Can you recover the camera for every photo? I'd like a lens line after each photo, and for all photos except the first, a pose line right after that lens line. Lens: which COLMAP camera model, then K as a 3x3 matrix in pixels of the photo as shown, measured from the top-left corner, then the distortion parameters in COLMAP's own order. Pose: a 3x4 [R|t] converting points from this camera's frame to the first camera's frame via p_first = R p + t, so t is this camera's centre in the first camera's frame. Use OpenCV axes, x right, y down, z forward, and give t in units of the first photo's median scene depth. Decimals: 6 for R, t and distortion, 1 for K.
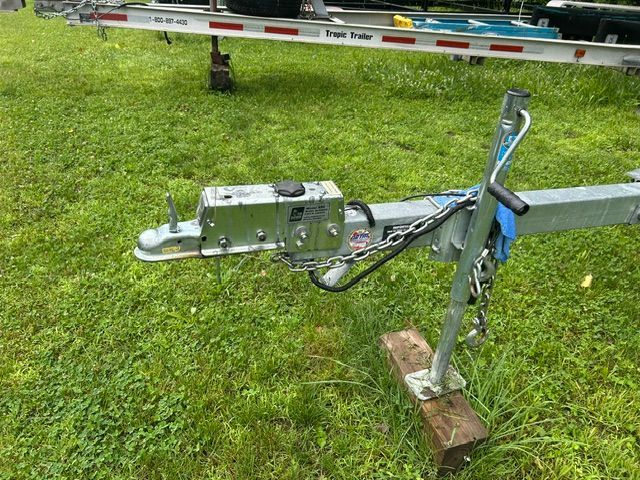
lens RADIAL K [[463.0, 0, 320.0], [0, 463.0, 240.0], [0, 0, 1]] dist [0.005263, -0.003216]
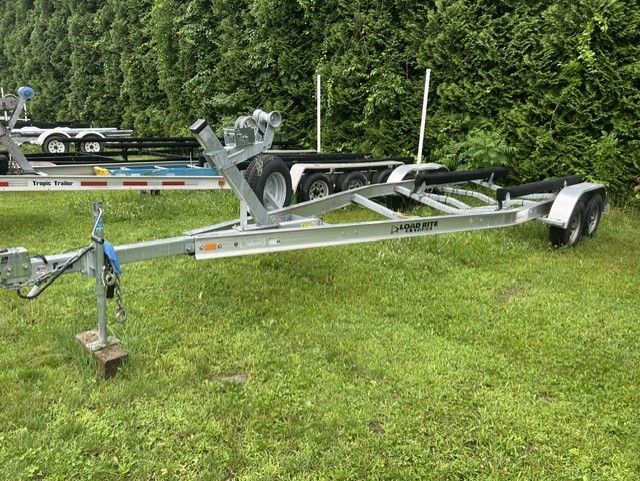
lens RADIAL K [[483.8, 0, 319.0], [0, 483.8, 251.6], [0, 0, 1]] dist [-0.002659, -0.005264]
pose [[0.874180, -0.142108, 0.464343, 0.057887], [0.255732, 0.947603, -0.191441, 0.212999], [-0.412808, 0.286101, 0.864717, -0.477170]]
